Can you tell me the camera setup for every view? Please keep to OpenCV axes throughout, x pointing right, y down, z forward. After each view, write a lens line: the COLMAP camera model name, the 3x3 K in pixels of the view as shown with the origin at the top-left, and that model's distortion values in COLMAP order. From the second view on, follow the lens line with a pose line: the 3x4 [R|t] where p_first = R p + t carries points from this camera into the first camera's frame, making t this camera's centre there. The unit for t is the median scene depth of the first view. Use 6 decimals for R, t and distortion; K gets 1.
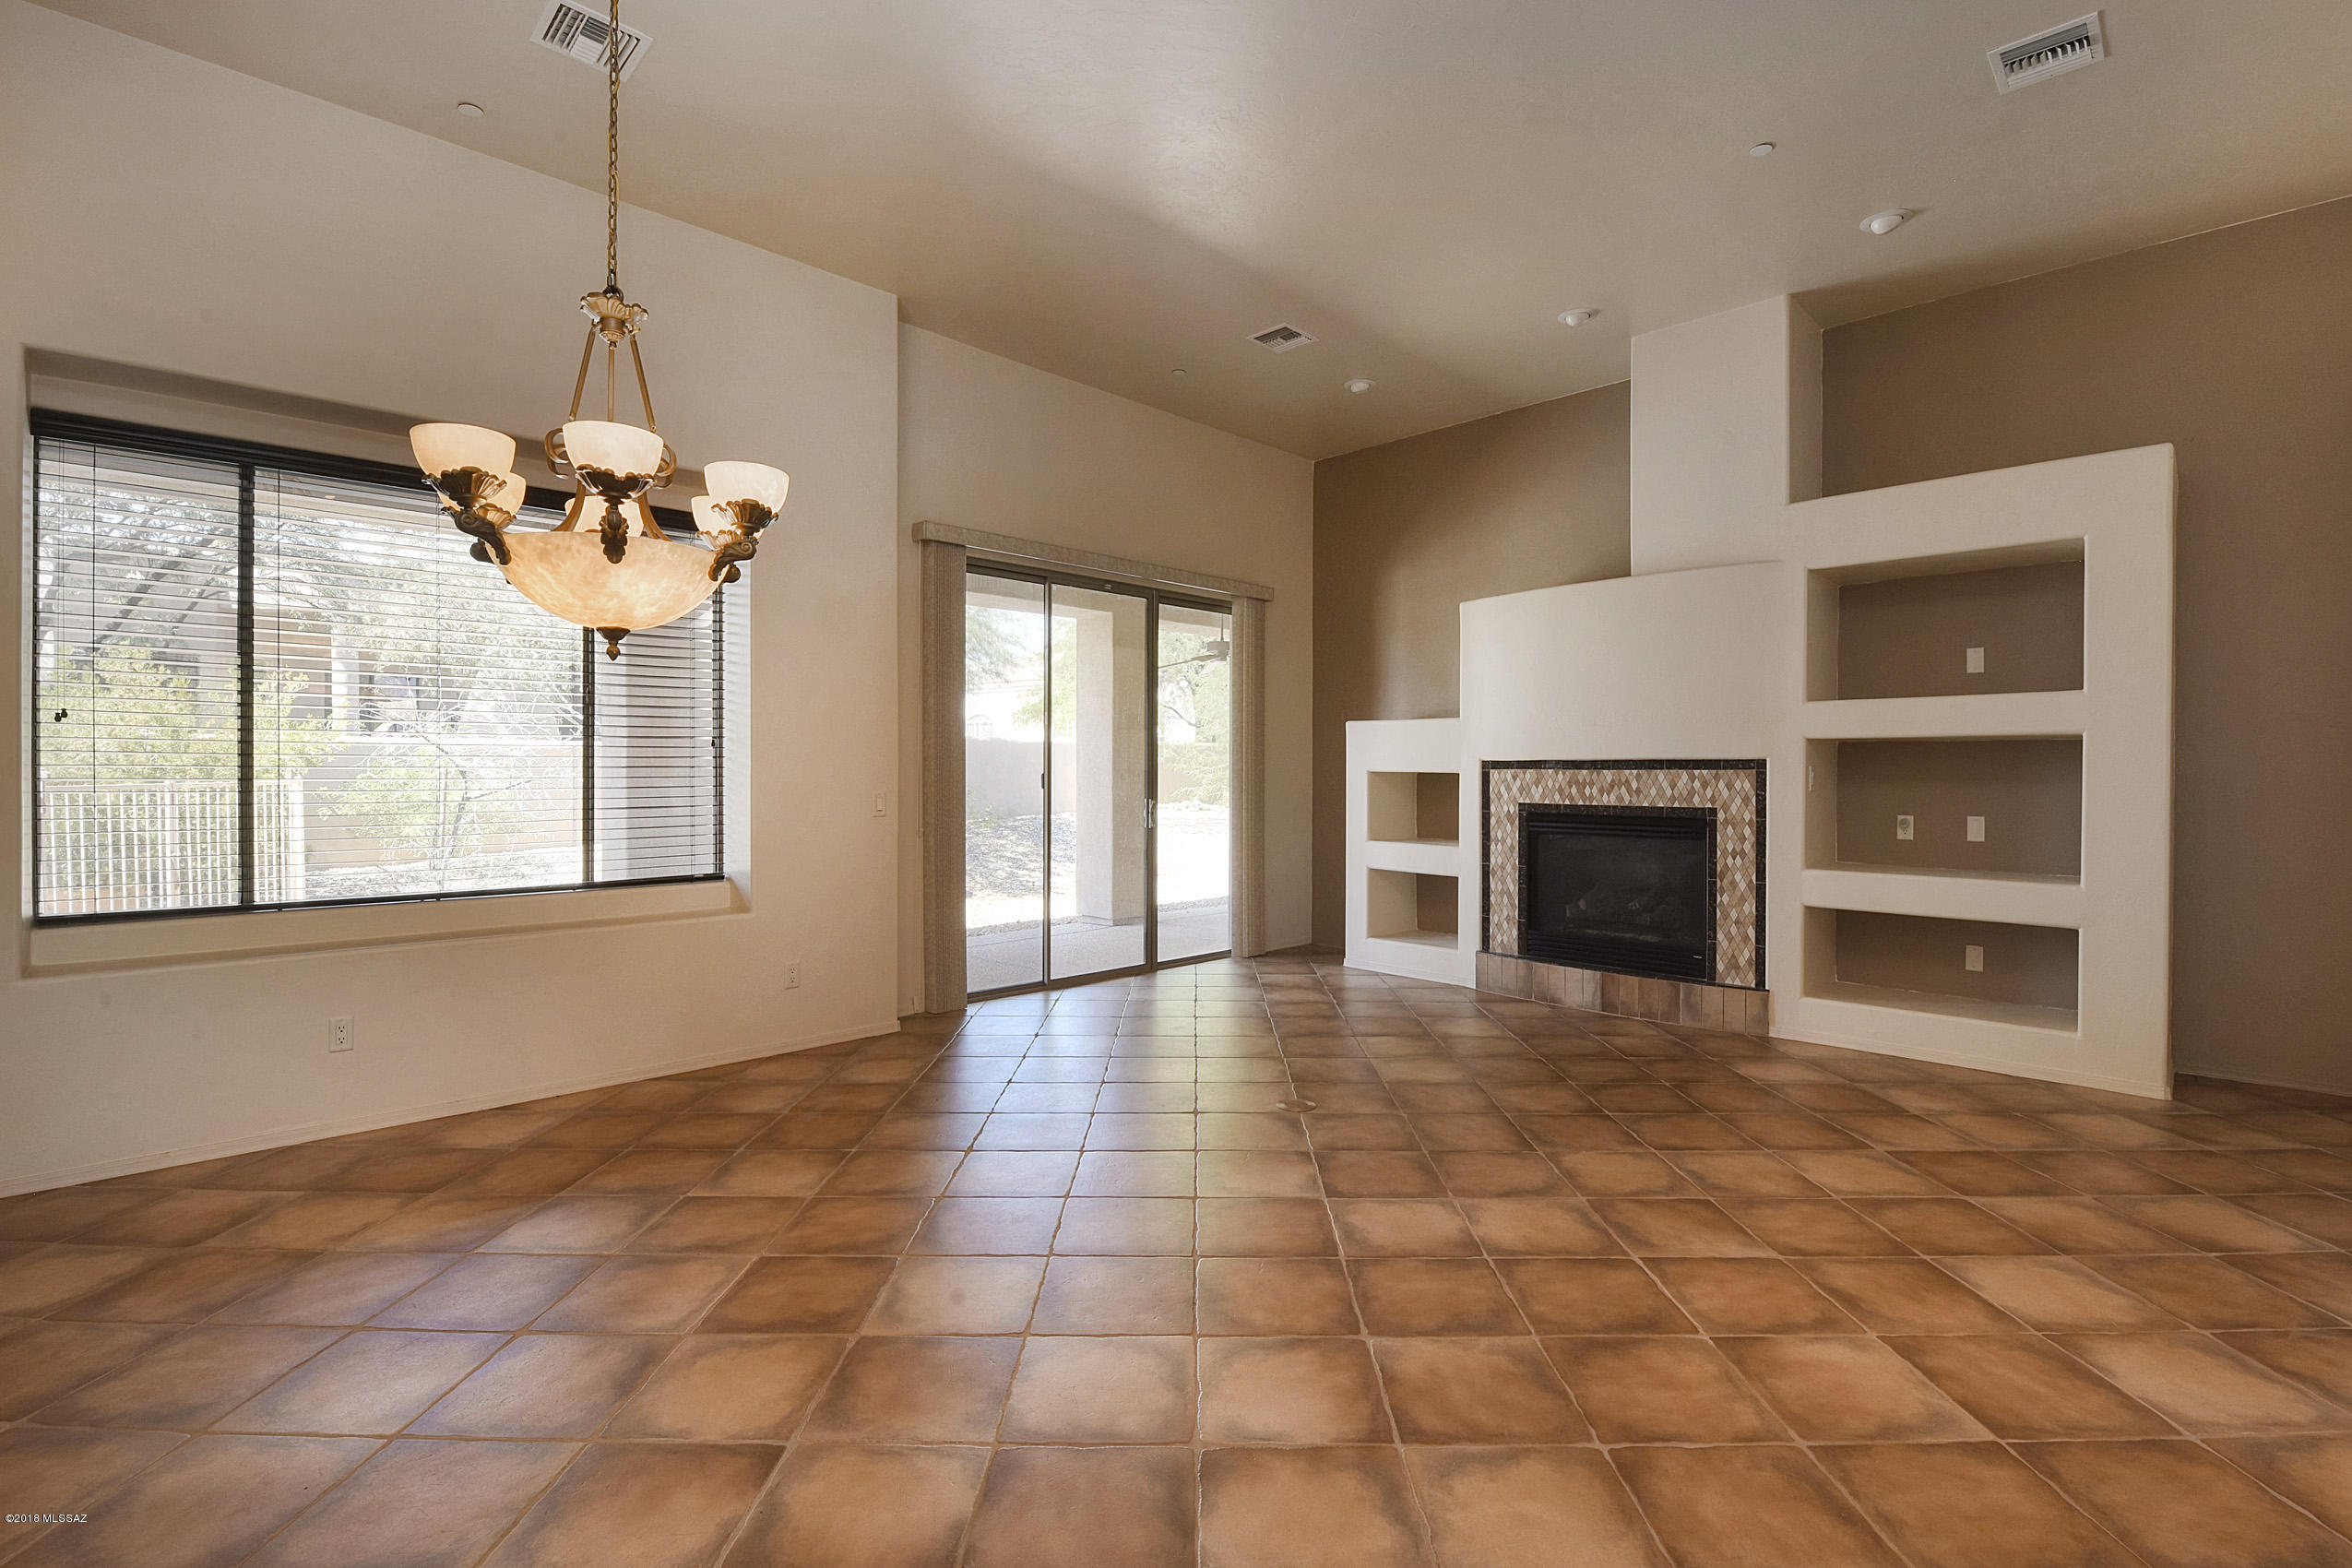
lens RADIAL K [[1072.9, 0, 1178.6], [0, 1072.9, 787.2], [0, 0, 1]] dist [-0.007540, -0.004332]
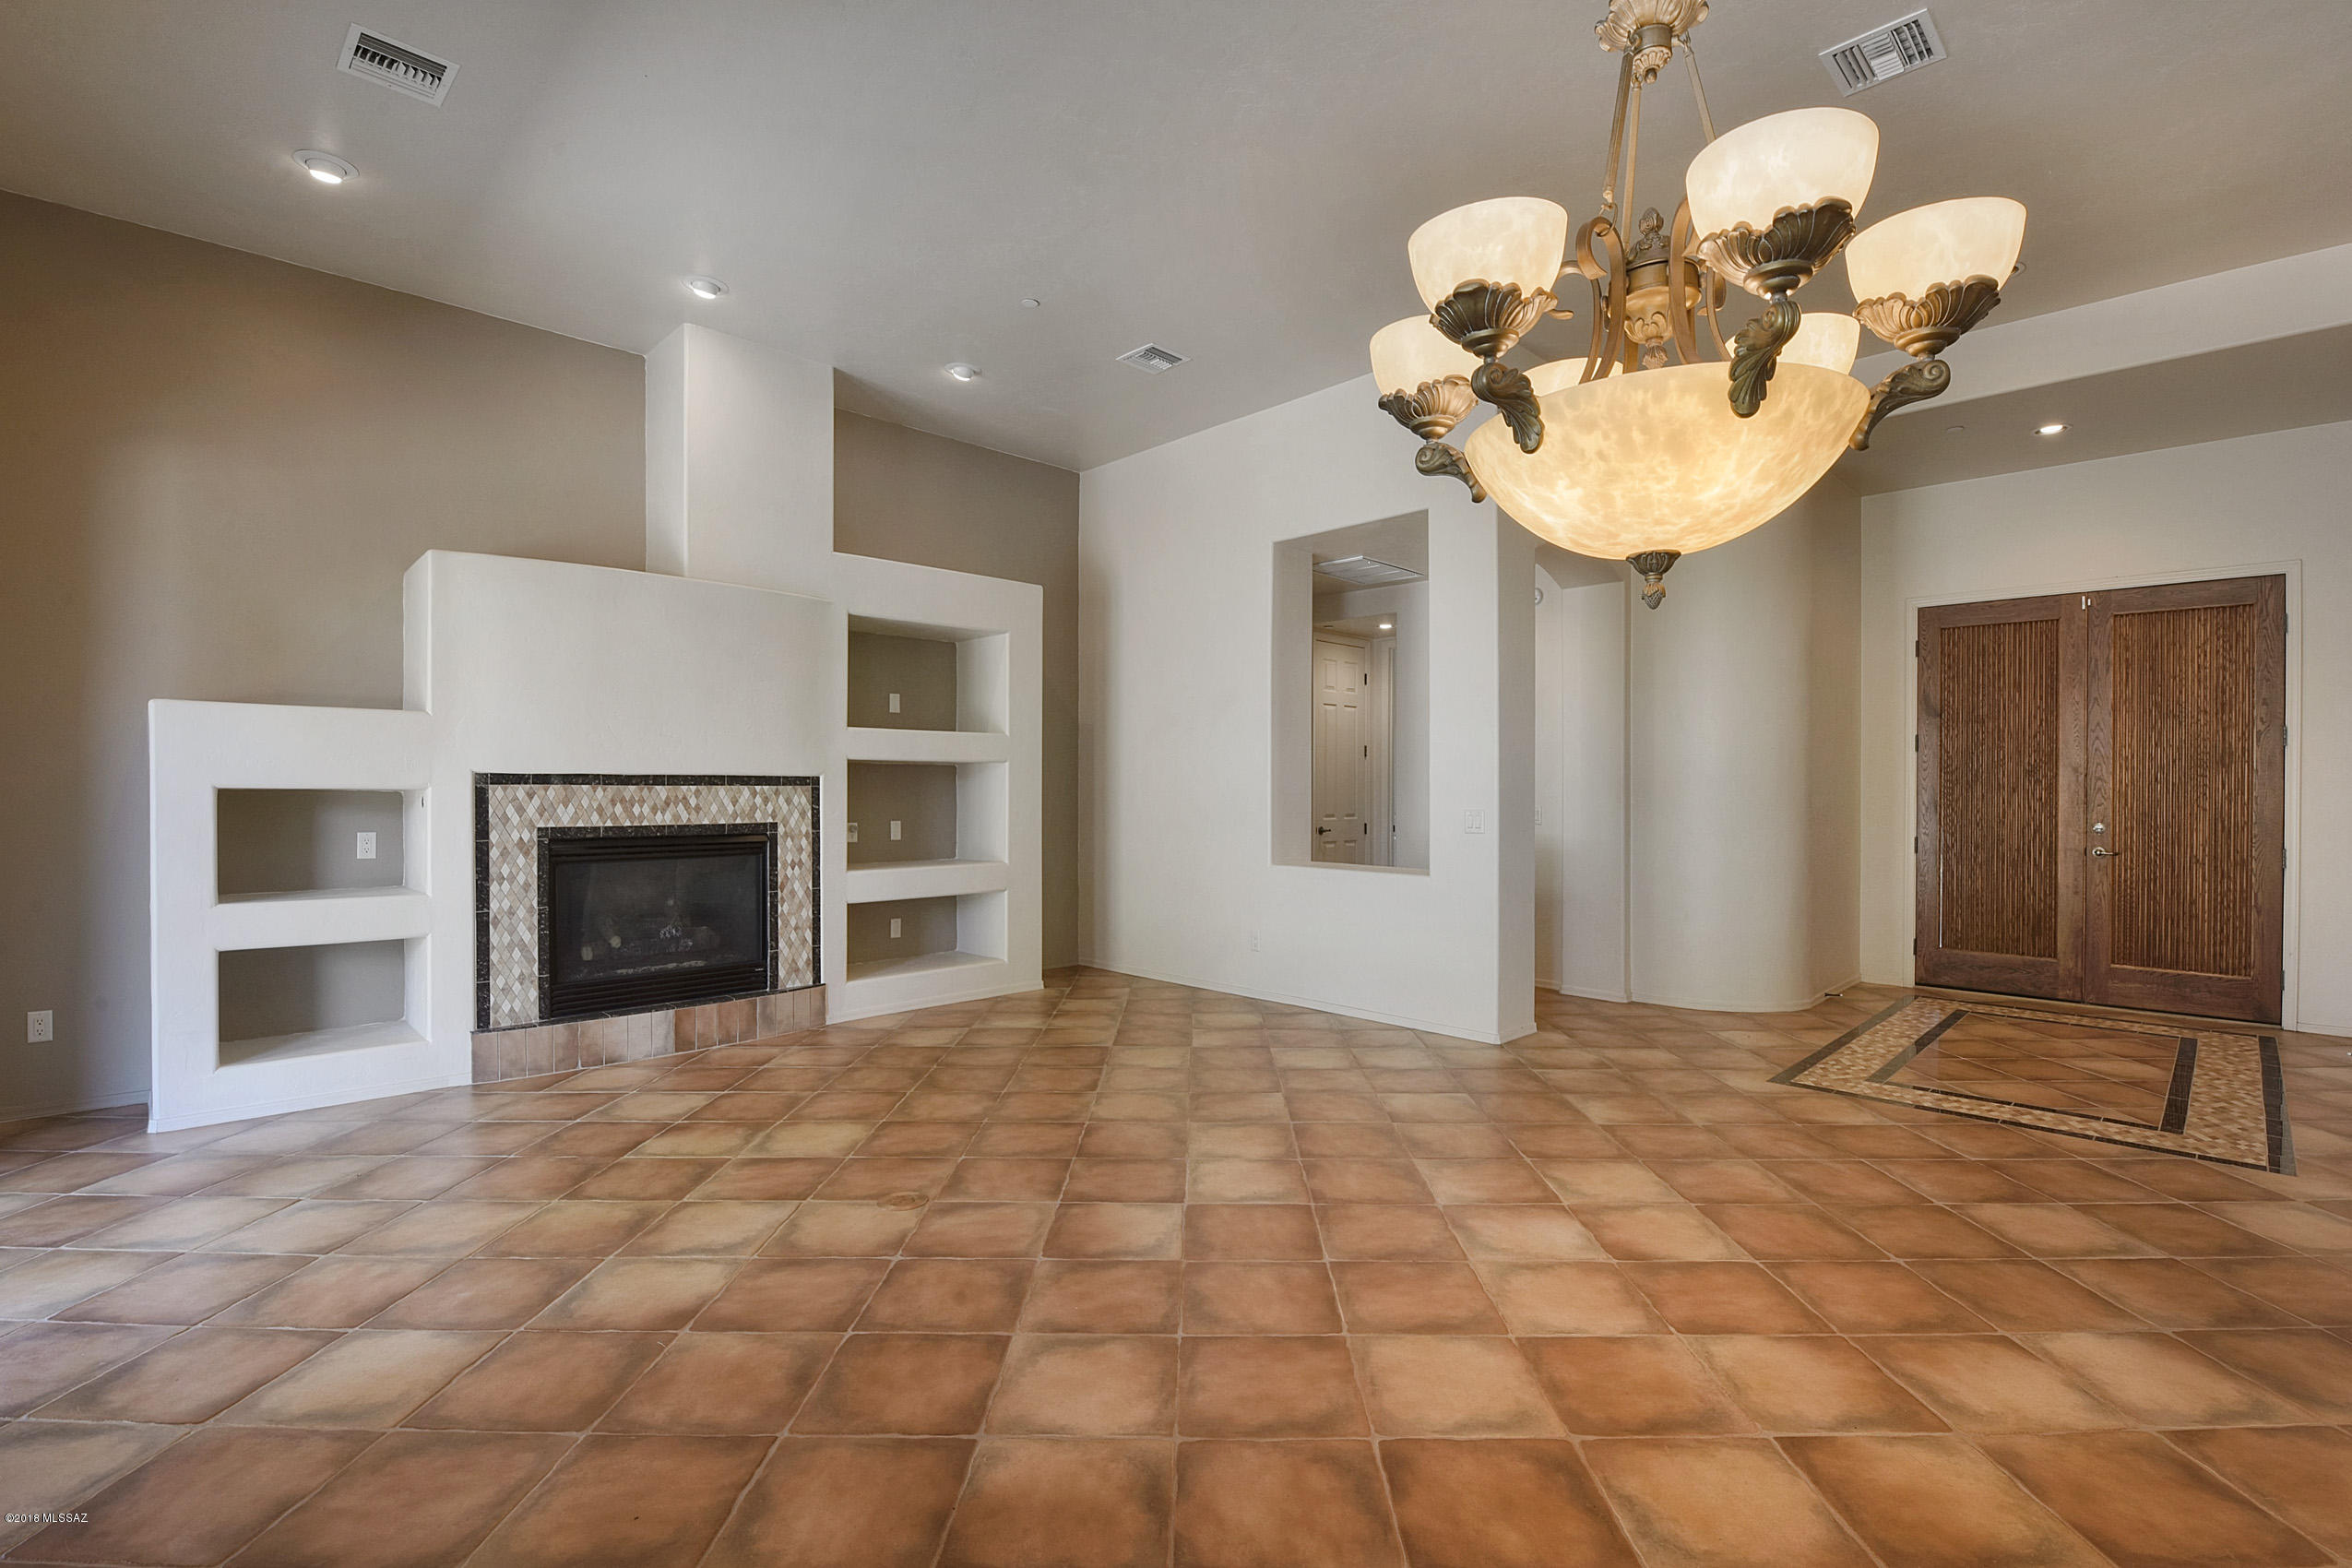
lens RADIAL K [[1072.9, 0, 1178.2], [0, 1072.9, 787.9], [0, 0, 1]] dist [-0.007540, -0.004332]
pose [[-0.015632, -0.002402, 0.999875, -0.549601], [0.014734, 0.999888, 0.002632, -0.011219], [-0.999769, 0.014773, -0.015595, 0.624629]]
